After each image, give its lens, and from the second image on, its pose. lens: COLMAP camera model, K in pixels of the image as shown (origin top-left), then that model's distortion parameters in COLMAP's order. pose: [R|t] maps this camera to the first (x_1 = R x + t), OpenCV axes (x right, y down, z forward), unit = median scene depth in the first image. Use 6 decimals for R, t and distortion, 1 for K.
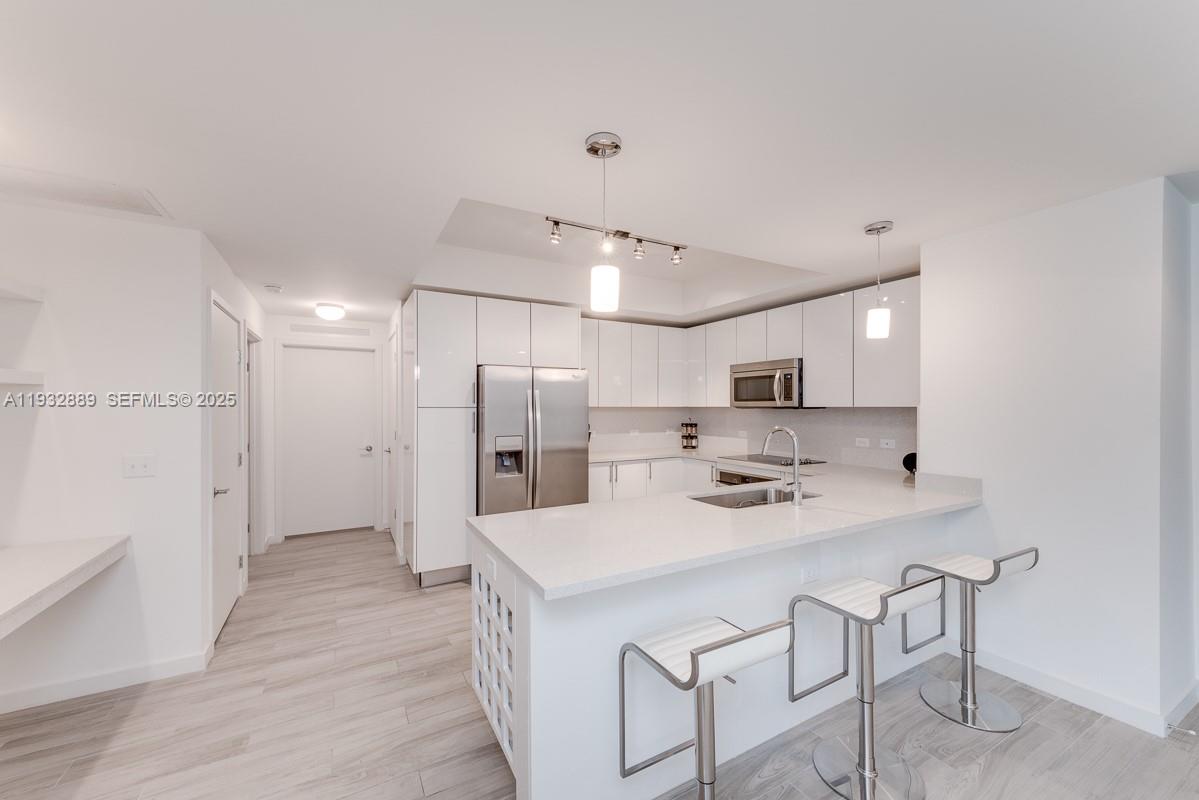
lens RADIAL K [[468.2, 0, 599.6], [0, 468.2, 395.8], [0, 0, 1]] dist [0.008988, -0.001516]
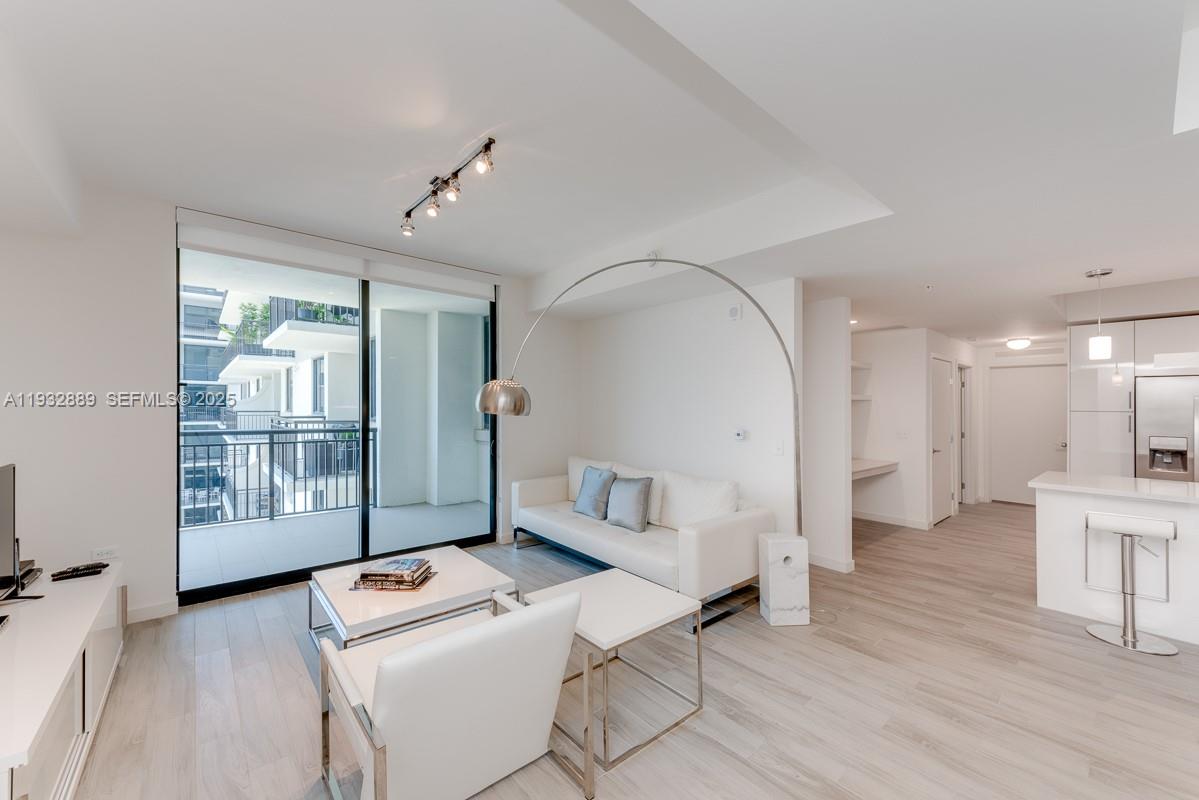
lens RADIAL K [[468.2, 0, 608.1], [0, 468.2, 407.8], [0, 0, 1]] dist [0.008988, -0.001516]
pose [[0.210771, 0.007323, -0.977508, 0.615368], [0.010328, 0.999899, 0.009718, -0.011914], [0.977481, -0.012144, 0.210674, -0.566024]]
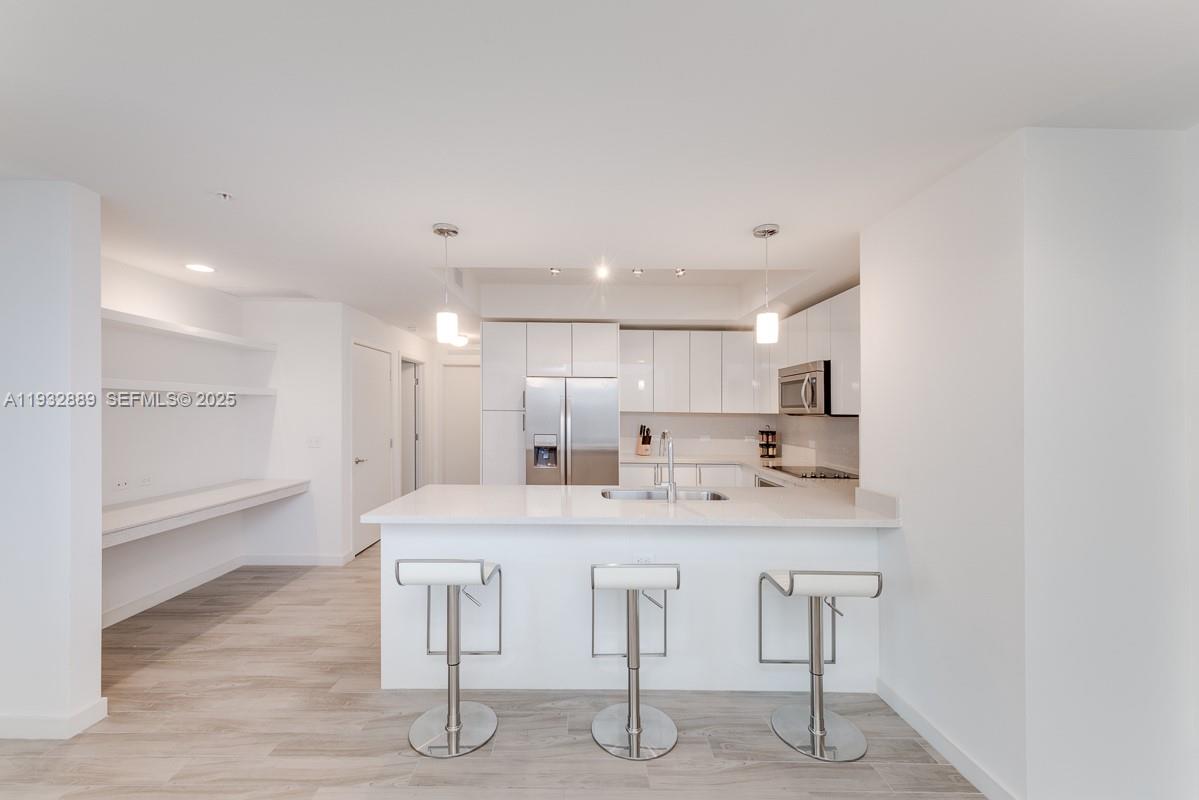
lens RADIAL K [[468.2, 0, 586.8], [0, 468.2, 409.1], [0, 0, 1]] dist [0.008988, -0.001516]
pose [[0.875557, 0.008335, -0.483043, 0.458063], [-0.001596, 0.999896, 0.014359, 0.001409], [0.483112, -0.011801, 0.875479, -0.019812]]
